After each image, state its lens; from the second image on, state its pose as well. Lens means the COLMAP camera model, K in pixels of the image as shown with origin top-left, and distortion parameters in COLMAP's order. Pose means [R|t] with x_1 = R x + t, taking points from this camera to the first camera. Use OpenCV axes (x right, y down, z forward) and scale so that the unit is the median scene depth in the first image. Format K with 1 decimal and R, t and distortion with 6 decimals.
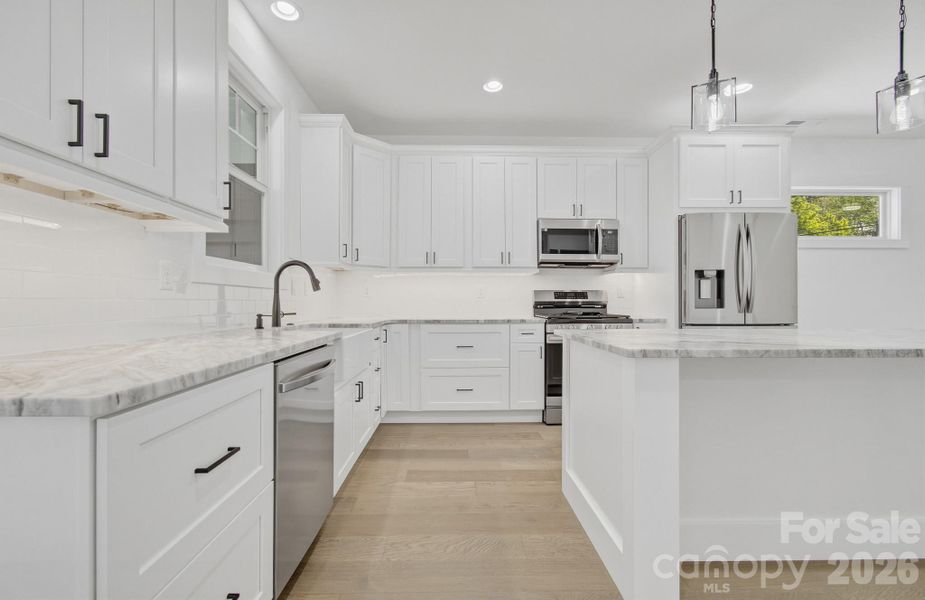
lens RADIAL K [[403.8, 0, 465.3], [0, 403.8, 304.9], [0, 0, 1]] dist [-0.020515, 0.009987]
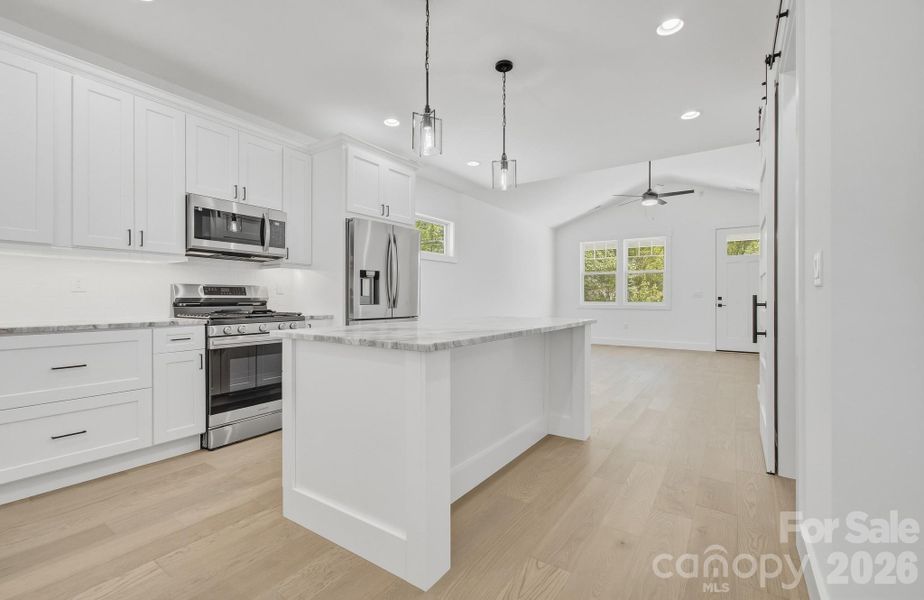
lens RADIAL K [[404.2, 0, 462.0], [0, 404.2, 300.0], [0, 0, 1]] dist [-0.016902, 0.015901]
pose [[0.577289, -0.000275, 0.816540, -0.164778], [0.002525, 0.999996, -0.001449, -0.002159], [-0.816536, 0.002899, 0.577287, 0.118918]]
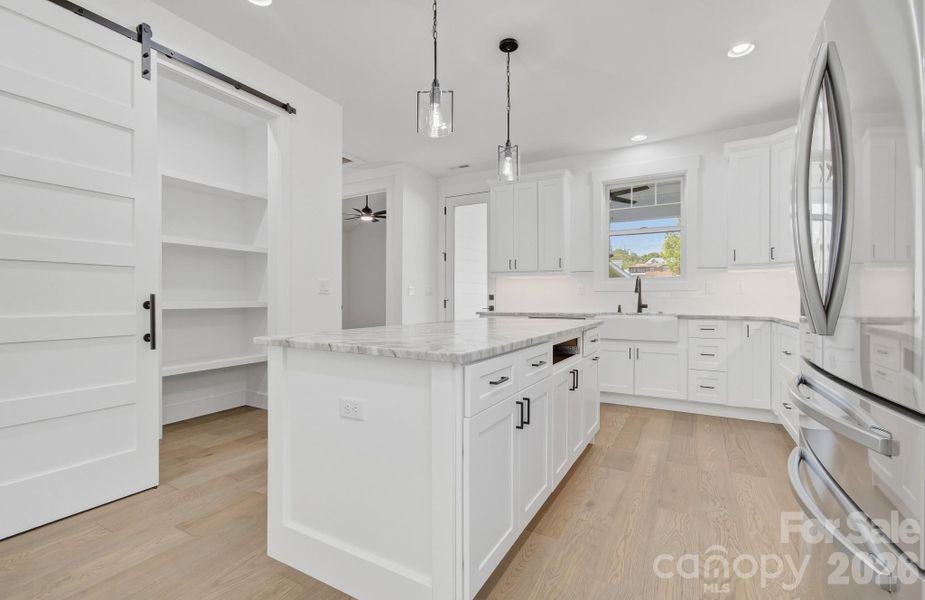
lens RADIAL K [[414.1, 0, 465.2], [0, 414.1, 302.8], [0, 0, 1]] dist [-0.003149, 0.000540]
pose [[-0.509305, 0.008163, -0.860548, 1.061406], [-0.005769, 0.999900, 0.012899, -0.006838], [0.860567, 0.011534, -0.509207, 0.871482]]
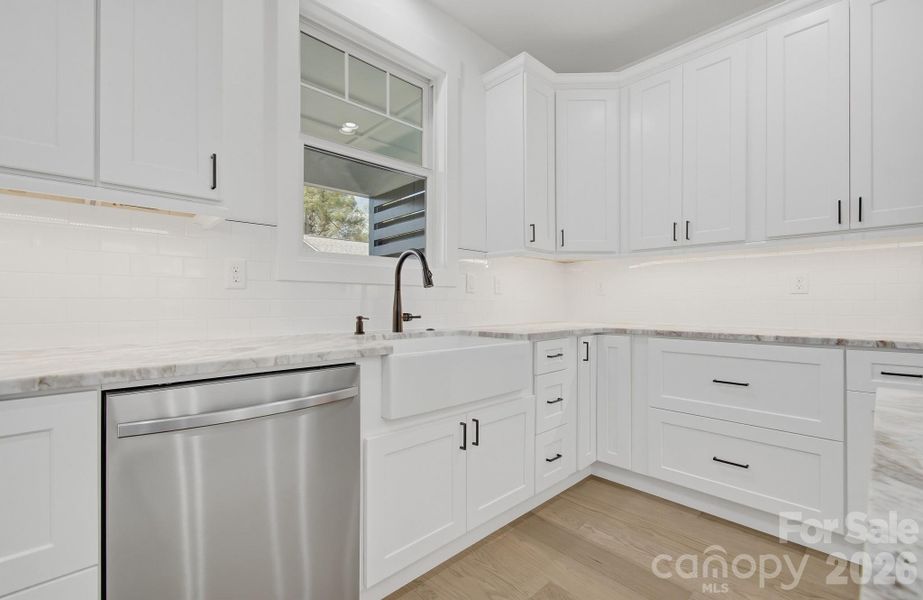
lens RADIAL K [[402.9, 0, 464.3], [0, 402.9, 304.9], [0, 0, 1]] dist [-0.020515, 0.009987]
pose [[0.673048, 0.002498, -0.739595, 0.157409], [-0.004597, 0.999989, -0.000805, -0.000756], [0.739585, 0.003941, 0.673052, 0.372760]]
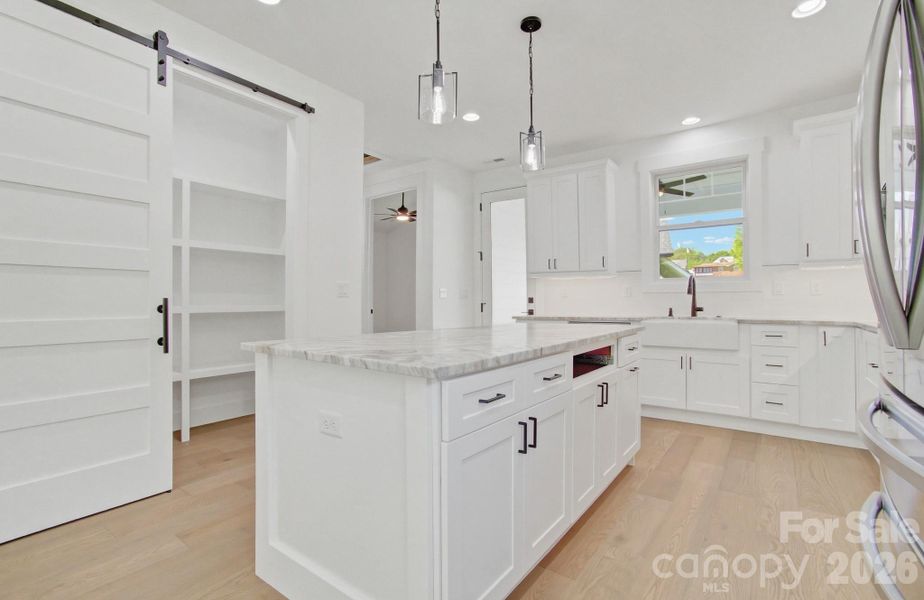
lens RADIAL K [[429.7, 0, 463.0], [0, 429.7, 302.0], [0, 0, 1]] dist [-0.062207, 0.043051]
pose [[-0.613250, 0.001710, -0.789887, 0.988088], [-0.002157, 0.999990, 0.003839, -0.006703], [0.789886, 0.004058, -0.613240, 0.895088]]
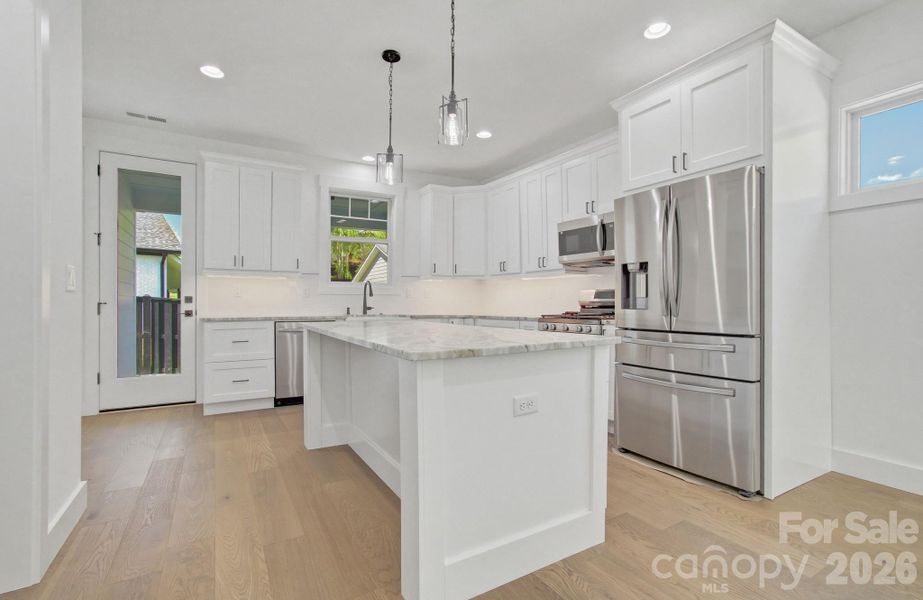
lens RADIAL K [[429.3, 0, 462.5], [0, 429.3, 301.9], [0, 0, 1]] dist [-0.062207, 0.043051]
pose [[0.496712, -0.000253, -0.867915, 1.125334], [-0.004751, 0.999984, -0.003010, -0.002389], [0.867902, 0.005619, 0.496703, 0.241311]]
